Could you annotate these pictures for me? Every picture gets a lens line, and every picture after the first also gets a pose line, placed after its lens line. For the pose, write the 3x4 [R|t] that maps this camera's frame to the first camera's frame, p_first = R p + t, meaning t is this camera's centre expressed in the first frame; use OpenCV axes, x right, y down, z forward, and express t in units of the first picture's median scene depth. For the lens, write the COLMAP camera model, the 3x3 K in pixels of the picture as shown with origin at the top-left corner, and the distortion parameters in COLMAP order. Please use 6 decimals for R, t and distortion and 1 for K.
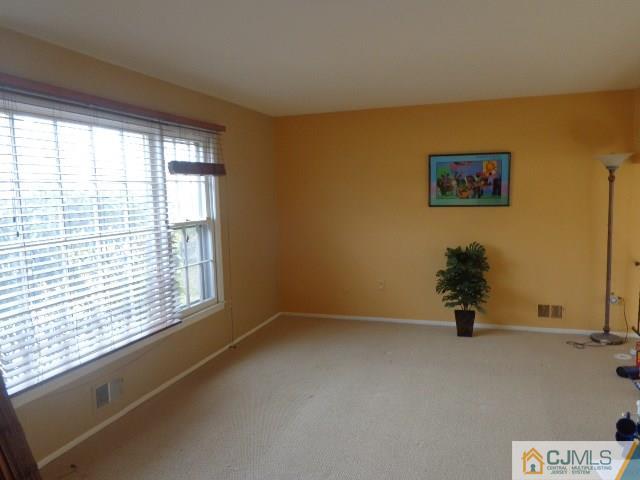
lens RADIAL K [[481.4, 0, 317.2], [0, 481.4, 239.4], [0, 0, 1]] dist [-0.004727, 0.002838]
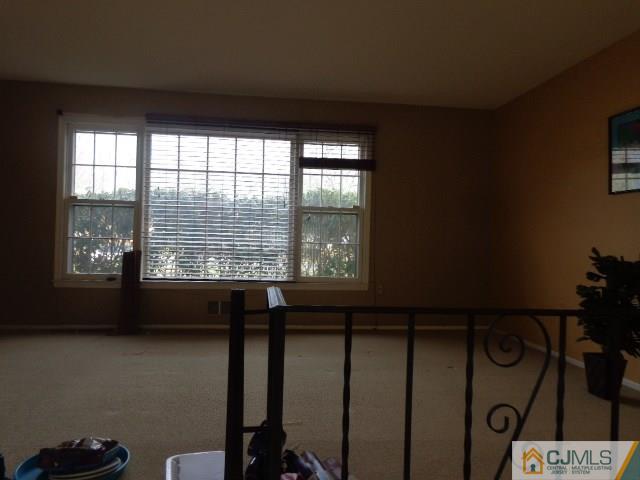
lens RADIAL K [[481.4, 0, 316.8], [0, 481.4, 240.0], [0, 0, 1]] dist [-0.004727, 0.002838]
pose [[0.428403, 0.038509, -0.902767, 0.774496], [-0.124667, 0.992056, -0.016842, 0.065077], [0.894946, 0.119761, 0.429801, 0.427879]]
